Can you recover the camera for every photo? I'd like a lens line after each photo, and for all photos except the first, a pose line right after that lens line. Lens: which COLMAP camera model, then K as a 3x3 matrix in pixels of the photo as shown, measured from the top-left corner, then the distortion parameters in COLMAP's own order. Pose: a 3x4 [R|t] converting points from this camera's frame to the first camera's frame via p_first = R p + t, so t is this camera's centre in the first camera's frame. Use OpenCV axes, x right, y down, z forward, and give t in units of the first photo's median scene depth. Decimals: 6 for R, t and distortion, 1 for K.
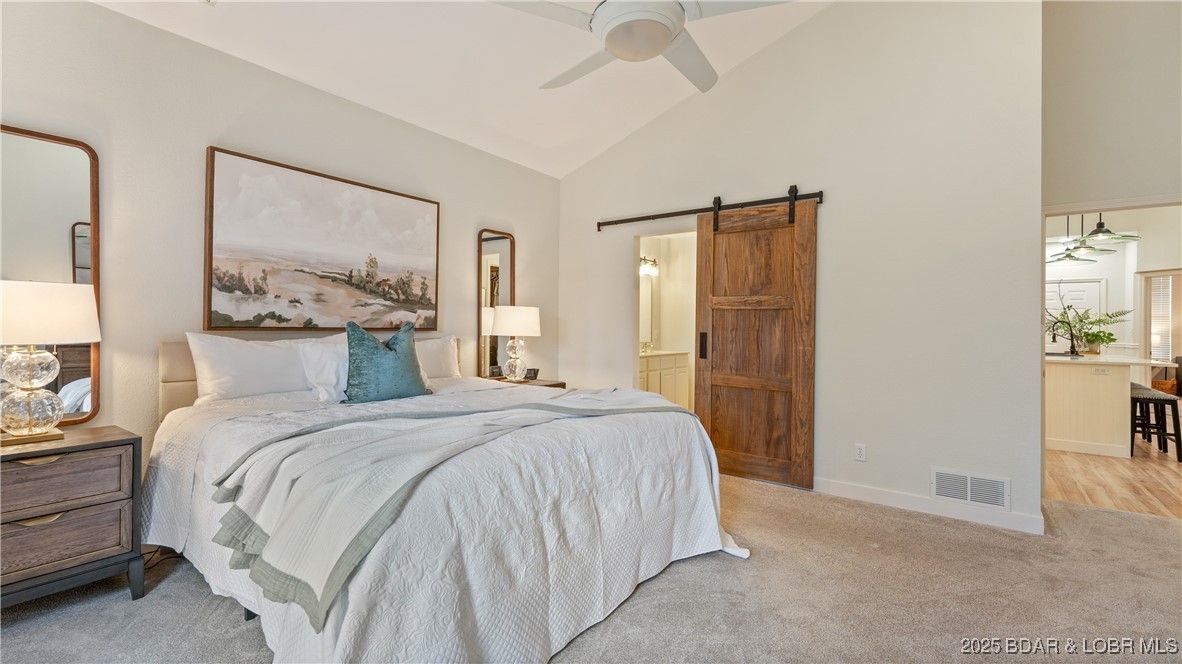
lens RADIAL K [[496.8, 0, 588.5], [0, 496.8, 323.6], [0, 0, 1]] dist [0.001226, 0.000060]
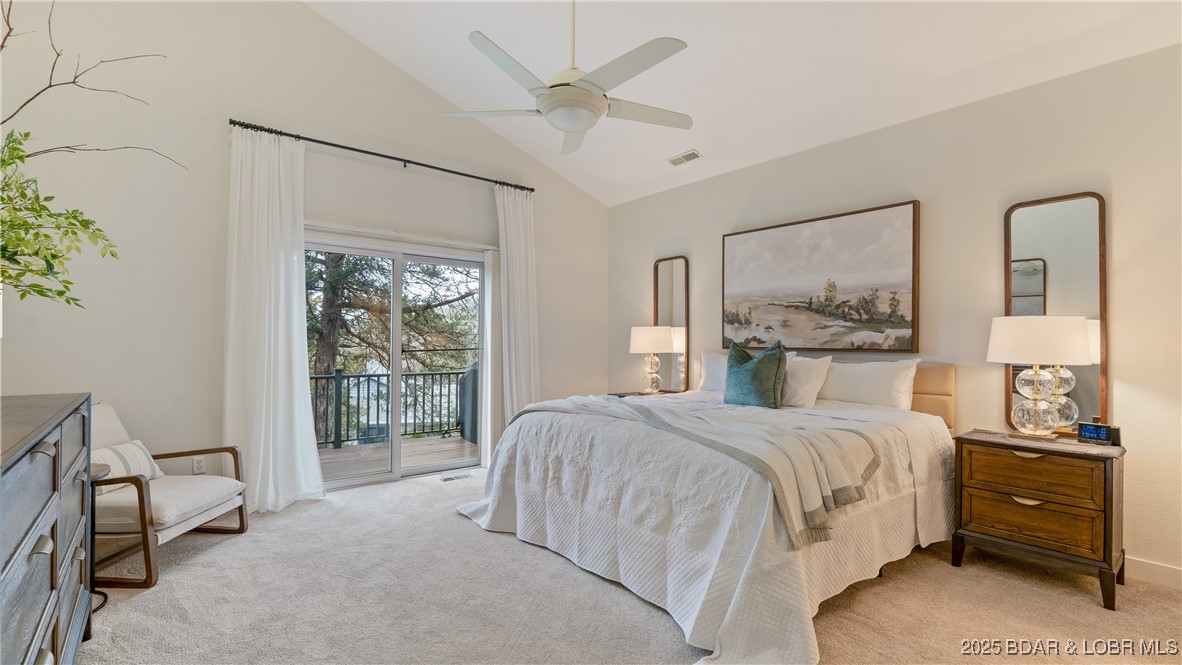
lens RADIAL K [[529.8, 0, 590.0], [0, 529.8, 339.0], [0, 0, 1]] dist [-0.000734, -0.000211]
pose [[-0.225529, -0.019110, -0.974049, 0.796573], [-0.004931, 0.999817, -0.018474, 0.011973], [0.974224, 0.000637, -0.225582, 0.767382]]
